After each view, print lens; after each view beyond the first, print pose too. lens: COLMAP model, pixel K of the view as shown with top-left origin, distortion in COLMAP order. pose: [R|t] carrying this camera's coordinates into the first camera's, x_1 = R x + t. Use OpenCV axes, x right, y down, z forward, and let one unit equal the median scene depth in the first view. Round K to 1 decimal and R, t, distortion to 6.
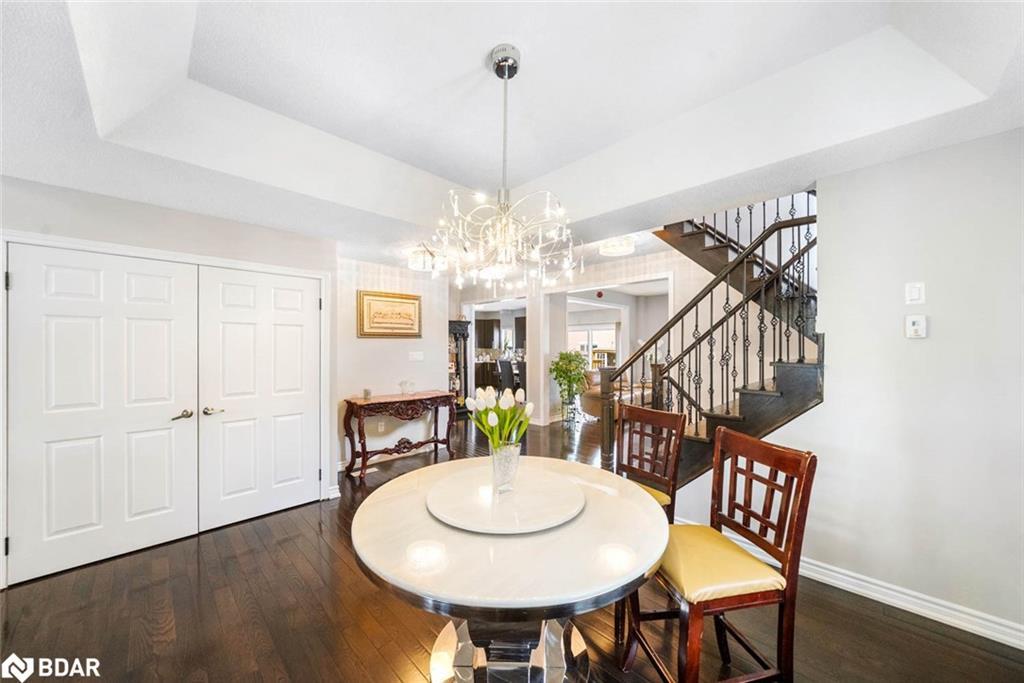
lens RADIAL K [[364.5, 0, 511.5], [0, 364.5, 349.1], [0, 0, 1]] dist [0.000938, 0.000158]
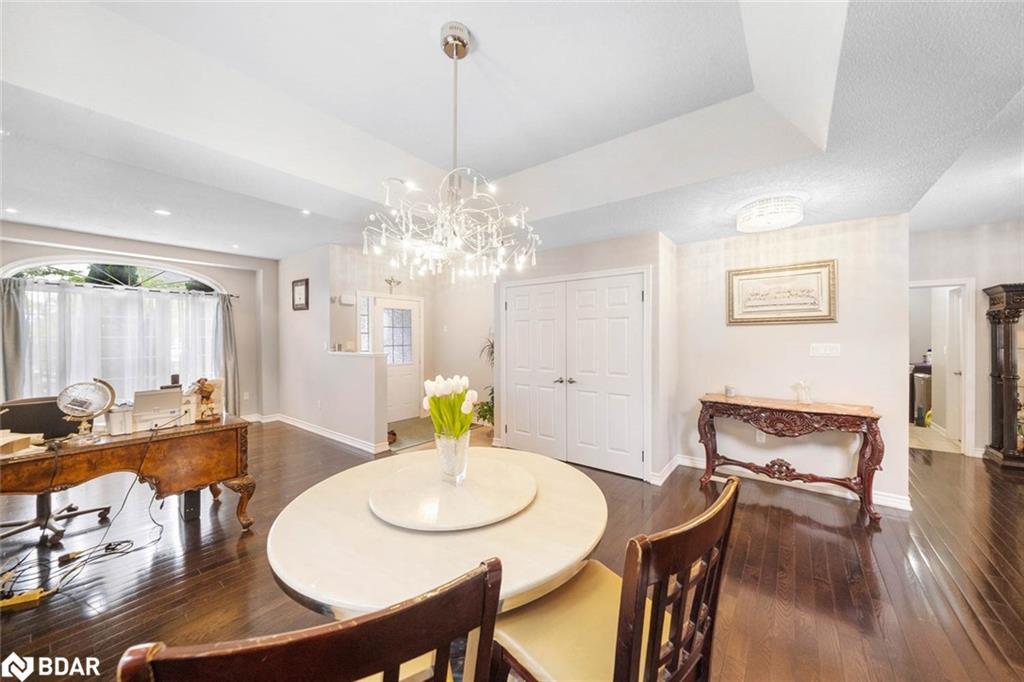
lens RADIAL K [[364.5, 0, 509.9], [0, 364.5, 339.7], [0, 0, 1]] dist [0.000938, 0.000158]
pose [[0.137765, 0.009914, -0.990415, 0.367953], [-0.003773, 0.999948, 0.009485, -0.003695], [0.990458, 0.002430, 0.137795, 0.362122]]
